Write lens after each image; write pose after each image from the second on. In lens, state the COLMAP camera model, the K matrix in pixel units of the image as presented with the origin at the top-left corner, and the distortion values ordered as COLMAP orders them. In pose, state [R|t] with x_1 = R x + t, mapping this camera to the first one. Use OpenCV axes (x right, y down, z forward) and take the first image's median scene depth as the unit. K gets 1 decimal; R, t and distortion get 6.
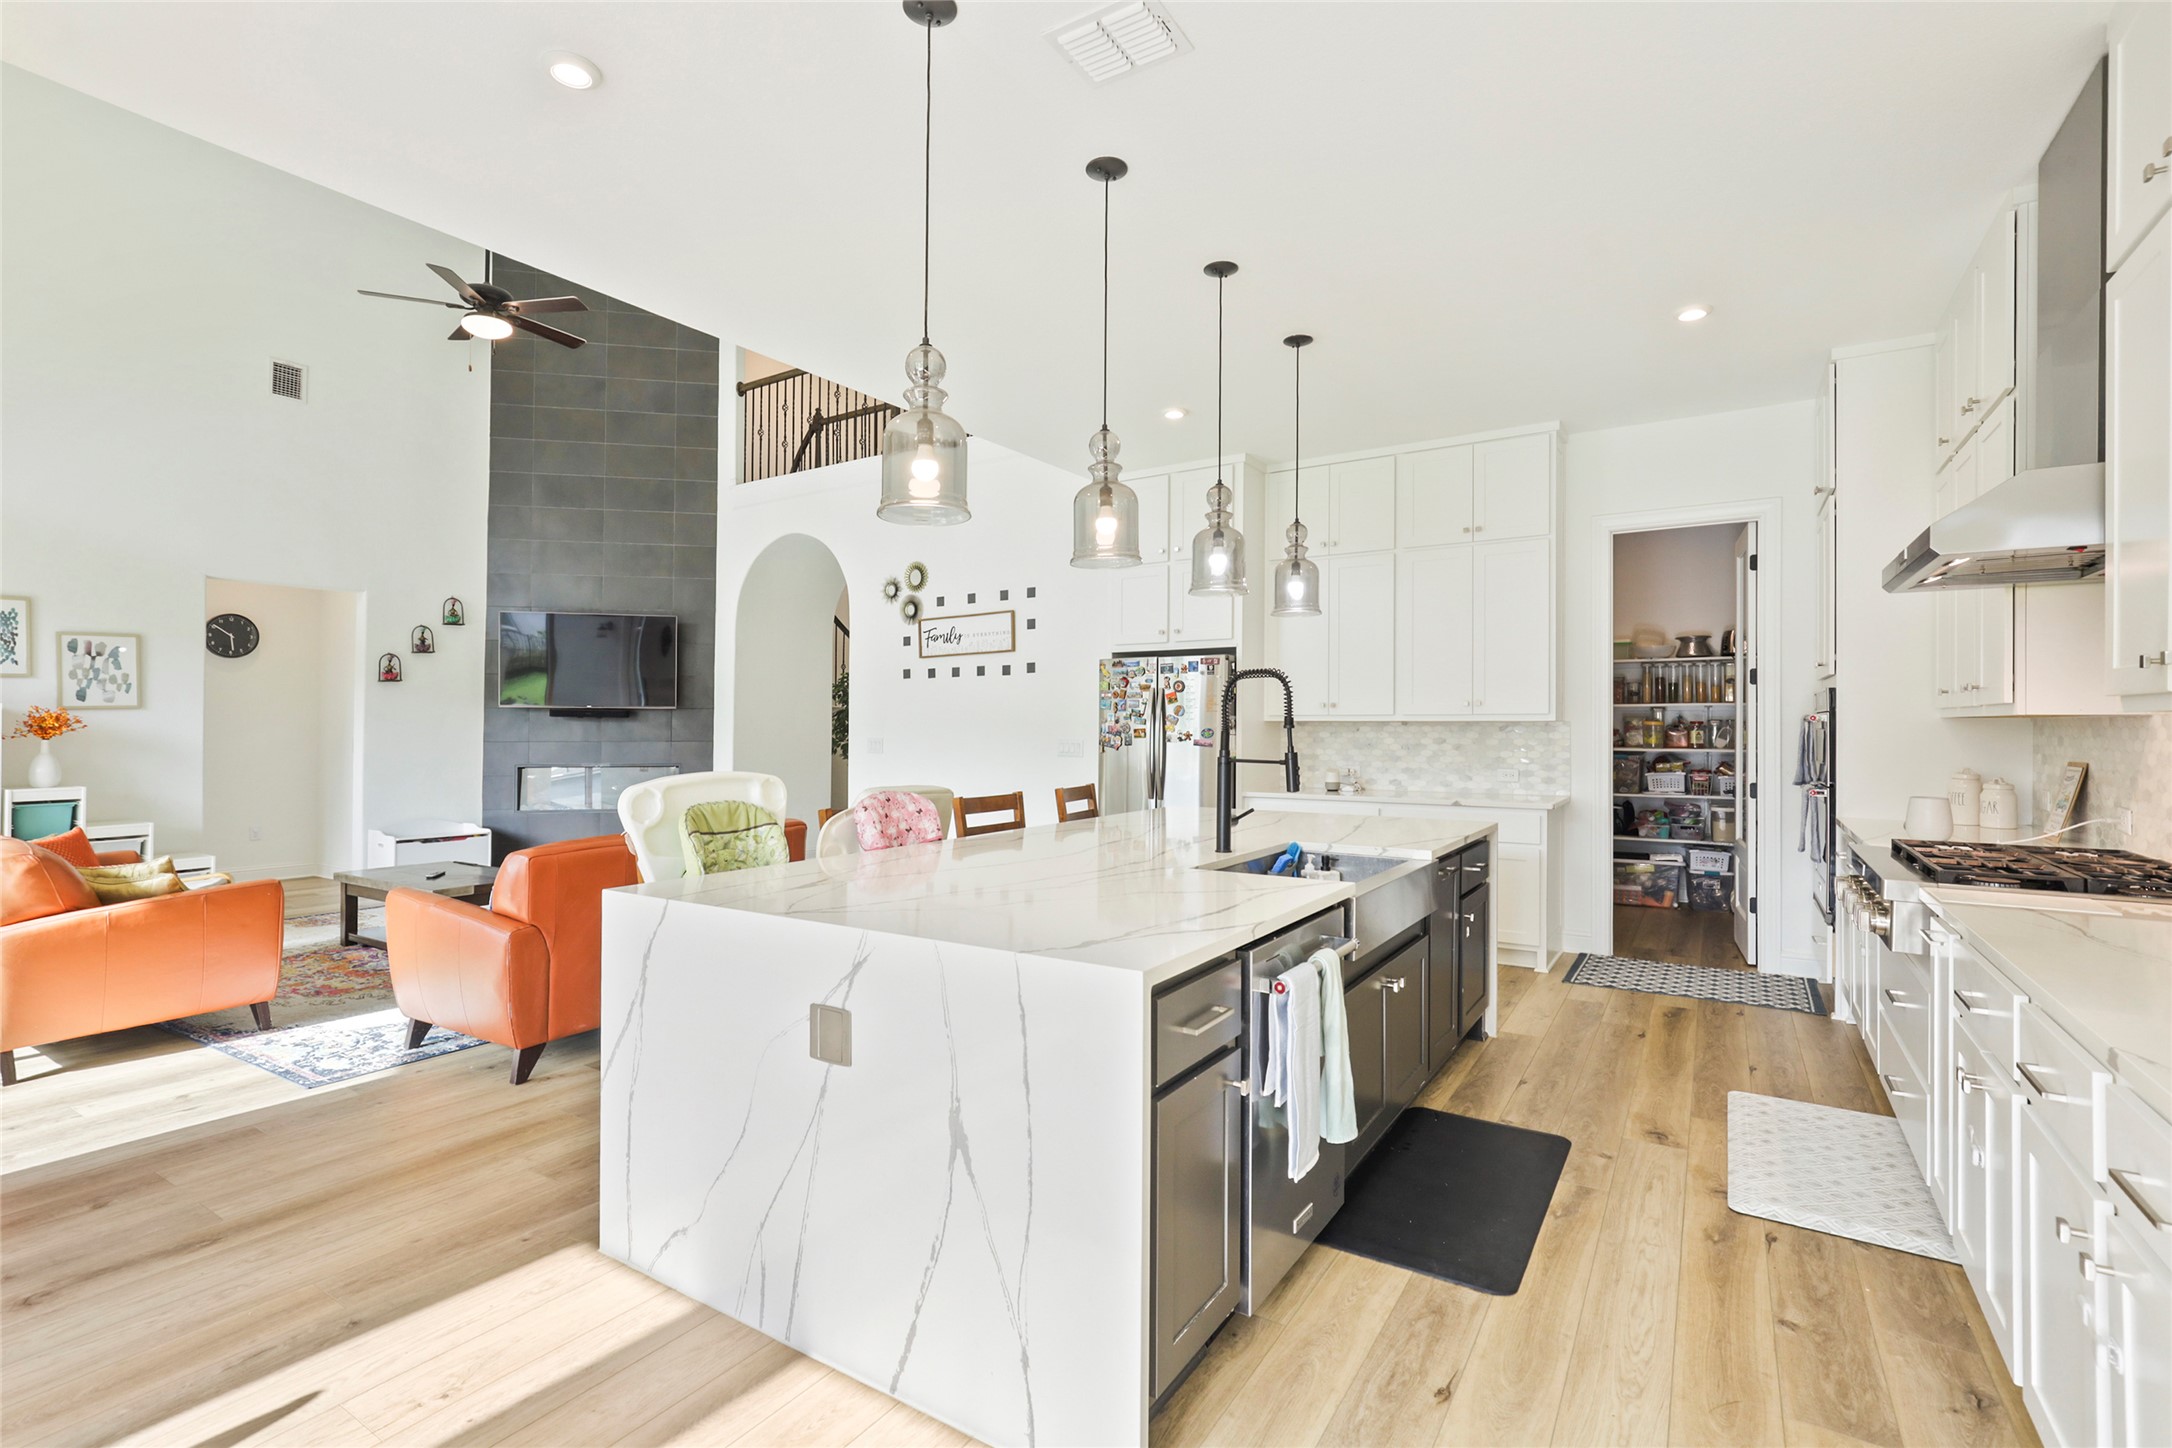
lens RADIAL K [[998.7, 0, 1149.3], [0, 998.7, 718.9], [0, 0, 1]] dist [-0.032348, 0.004586]
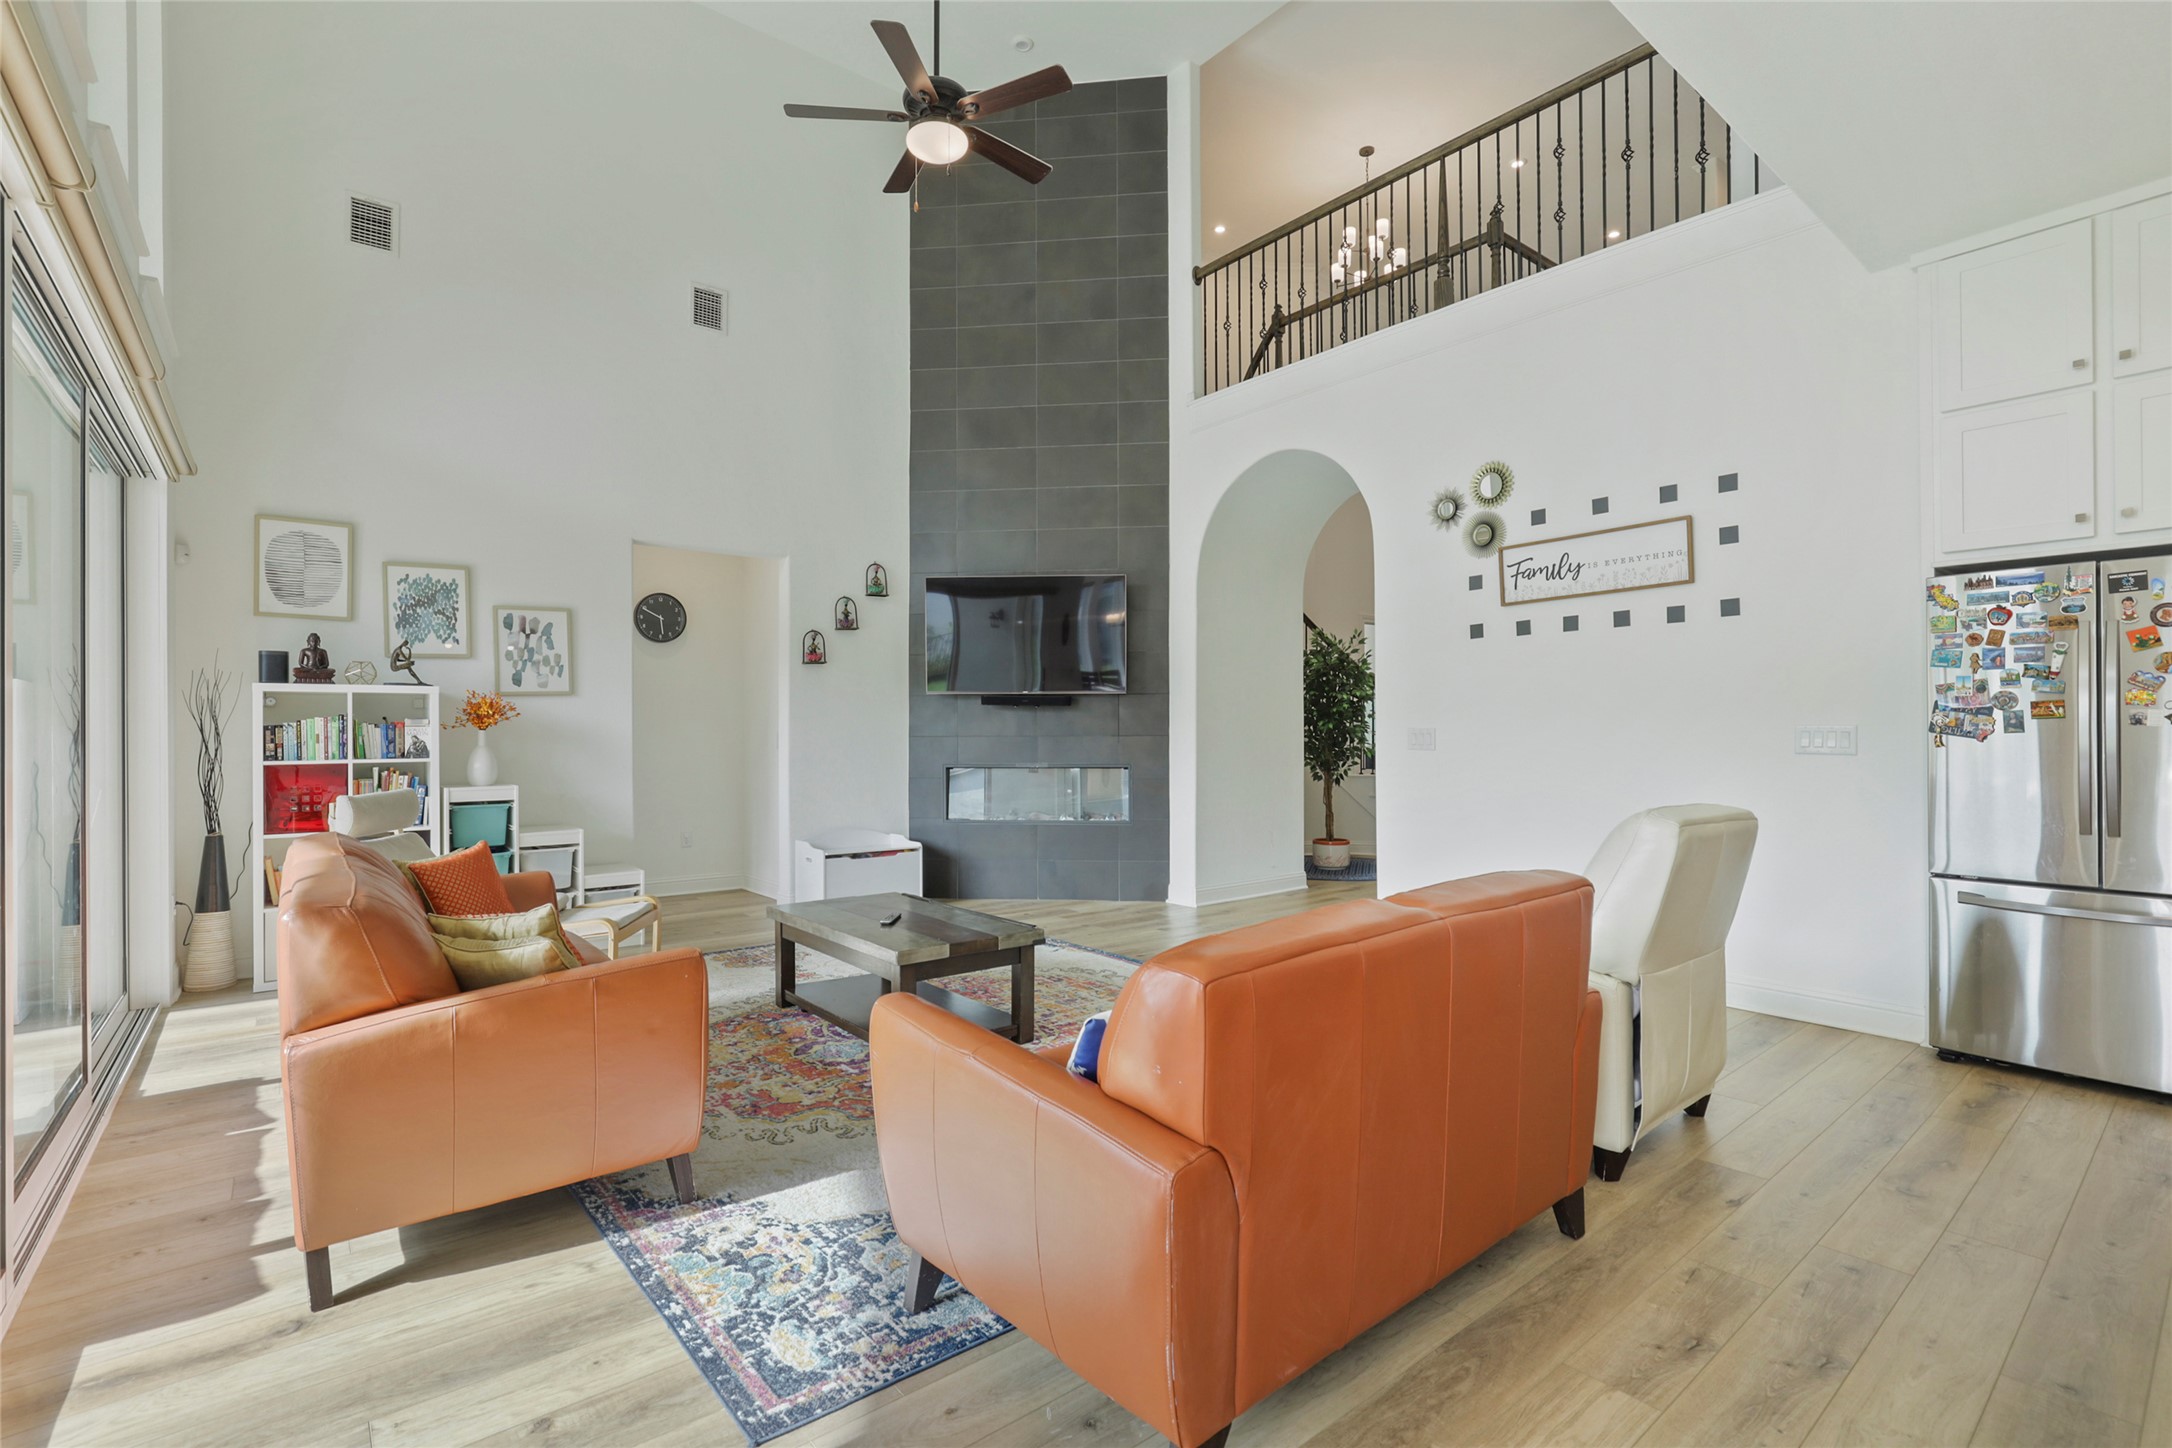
lens RADIAL K [[998.7, 0, 1114.7], [0, 998.7, 740.5], [0, 0, 1]] dist [-0.032348, 0.004586]
pose [[0.942085, 0.000168, -0.335374, -0.267910], [0.006394, 0.999809, 0.018462, 0.016220], [0.335313, -0.019538, 0.941904, 0.306381]]
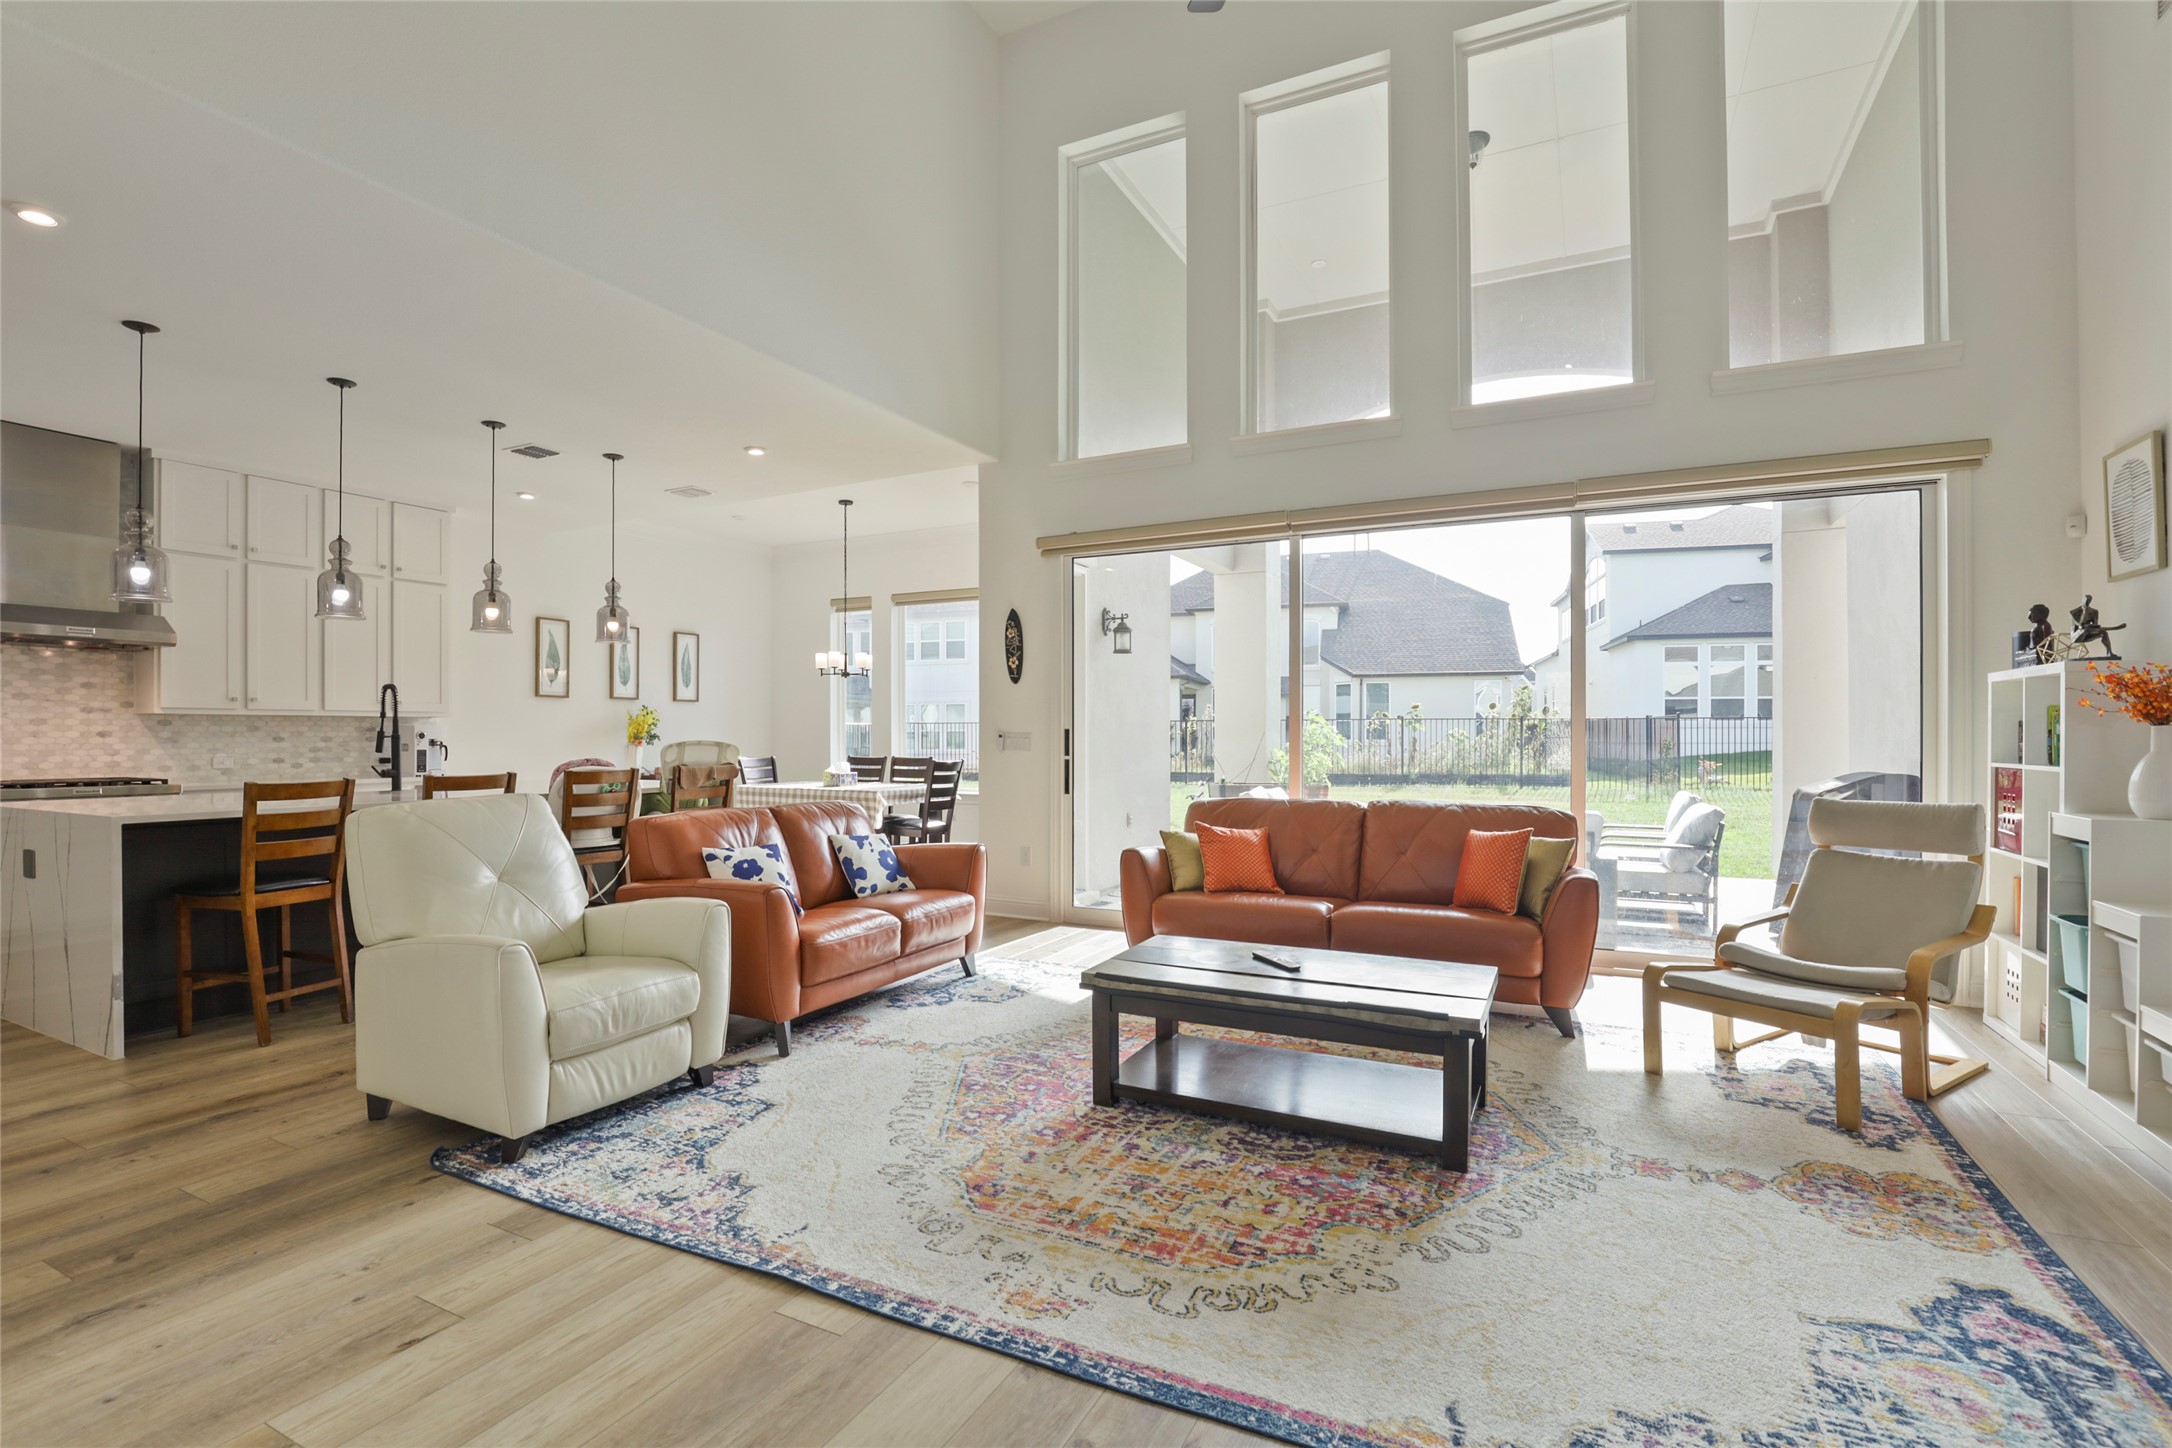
lens RADIAL K [[998.7, 0, 1105.4], [0, 998.7, 704.7], [0, 0, 1]] dist [-0.032348, 0.004586]
pose [[-0.997773, -0.002654, -0.066650, -0.471043], [-0.000143, 0.999291, -0.037651, 0.026405], [0.066702, -0.037558, -0.997066, 1.275949]]
